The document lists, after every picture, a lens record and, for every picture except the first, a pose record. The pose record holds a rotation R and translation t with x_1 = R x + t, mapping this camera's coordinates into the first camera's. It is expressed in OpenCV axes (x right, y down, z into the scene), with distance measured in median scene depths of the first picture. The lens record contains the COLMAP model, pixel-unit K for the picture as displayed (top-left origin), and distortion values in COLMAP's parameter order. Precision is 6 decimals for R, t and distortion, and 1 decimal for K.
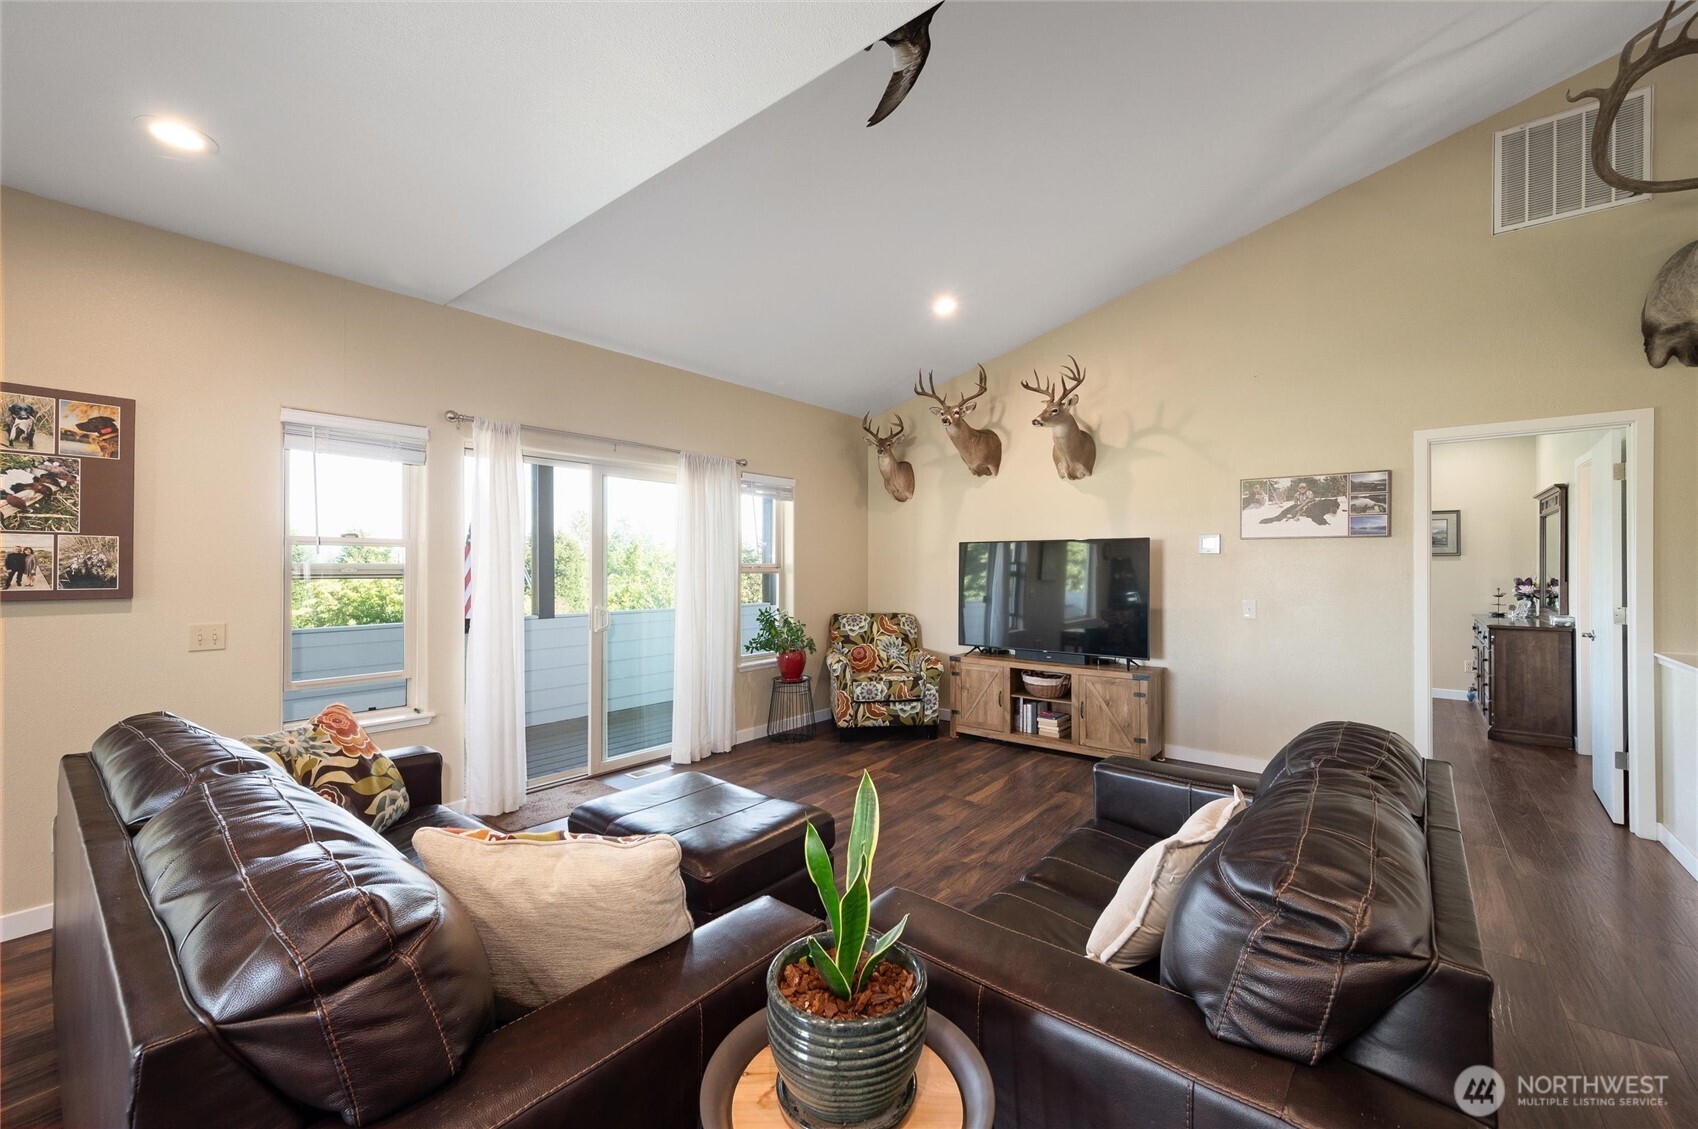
lens RADIAL K [[675.3, 0, 847.4], [0, 675.3, 565.3], [0, 0, 1]] dist [0.002754, -0.000055]
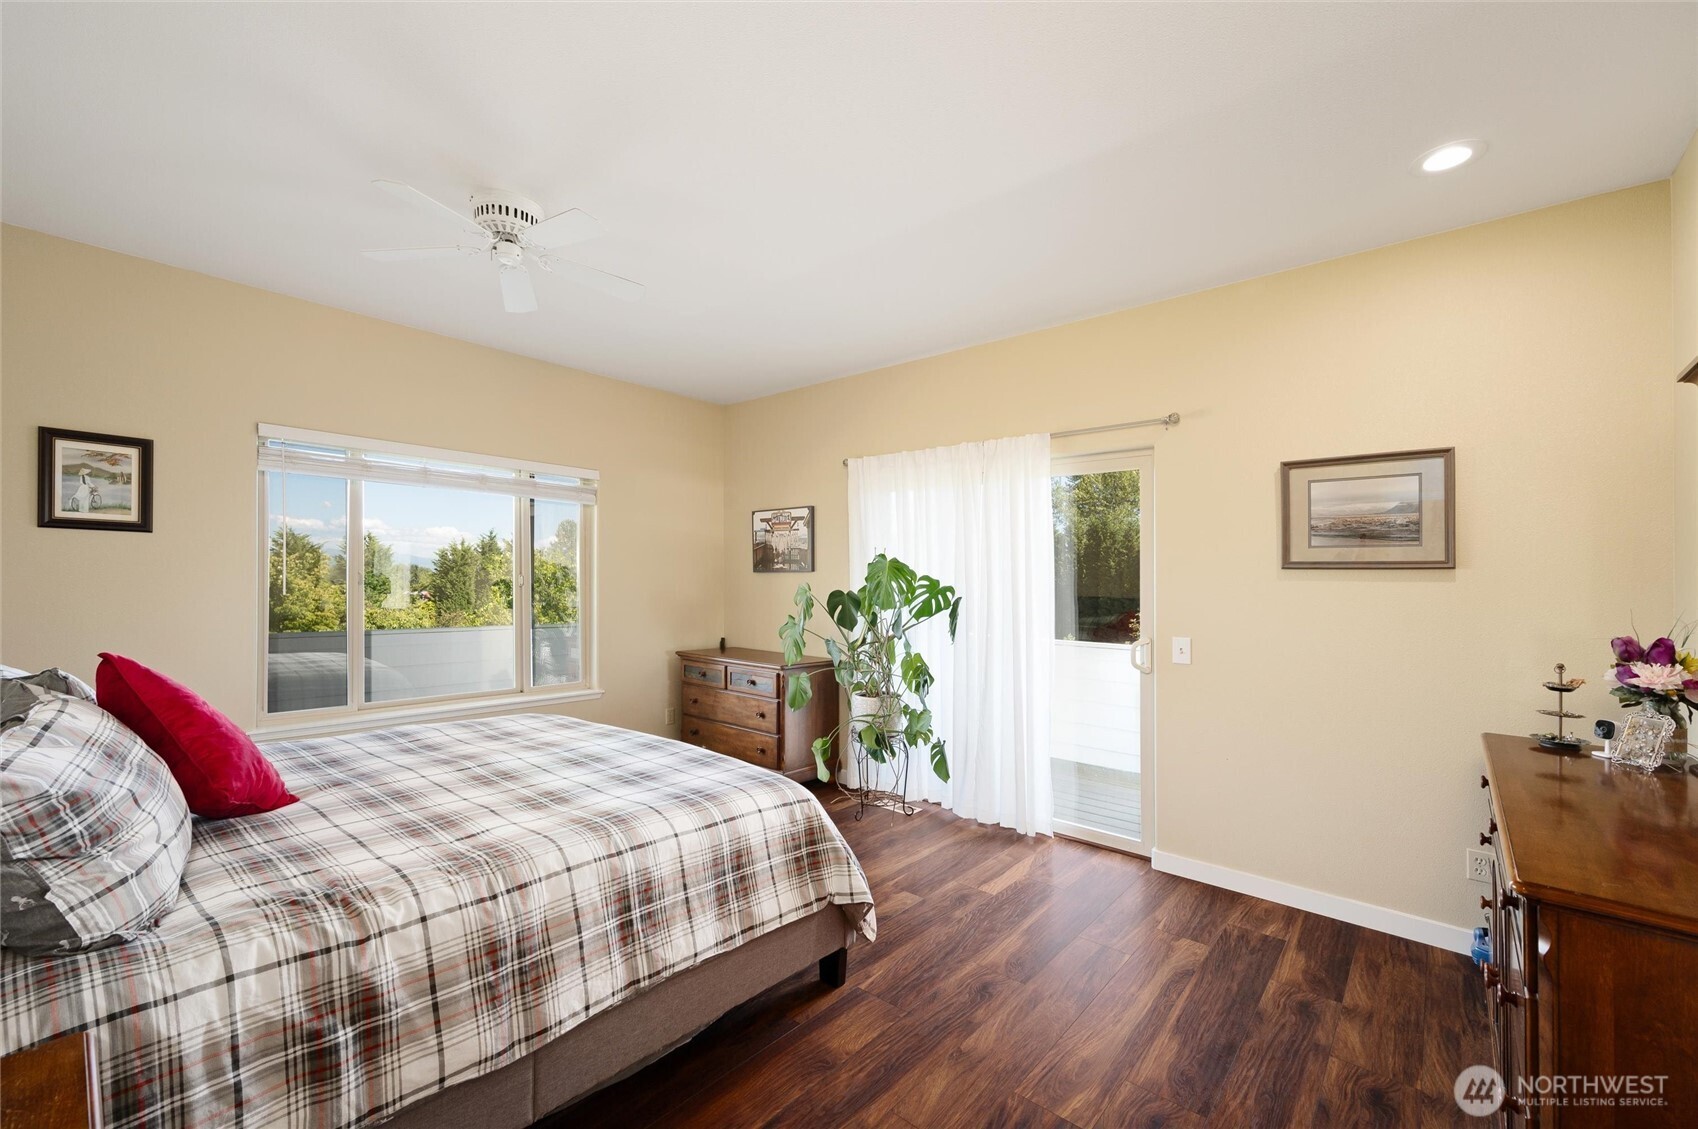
lens RADIAL K [[689.1, 0, 851.2], [0, 689.1, 574.0], [0, 0, 1]] dist [0.001441, 0.000065]
pose [[0.999713, 0.002147, -0.023841, 0.631235], [-0.002350, 0.999961, -0.008515, -0.007606], [0.023821, 0.008568, 0.999680, 0.663289]]
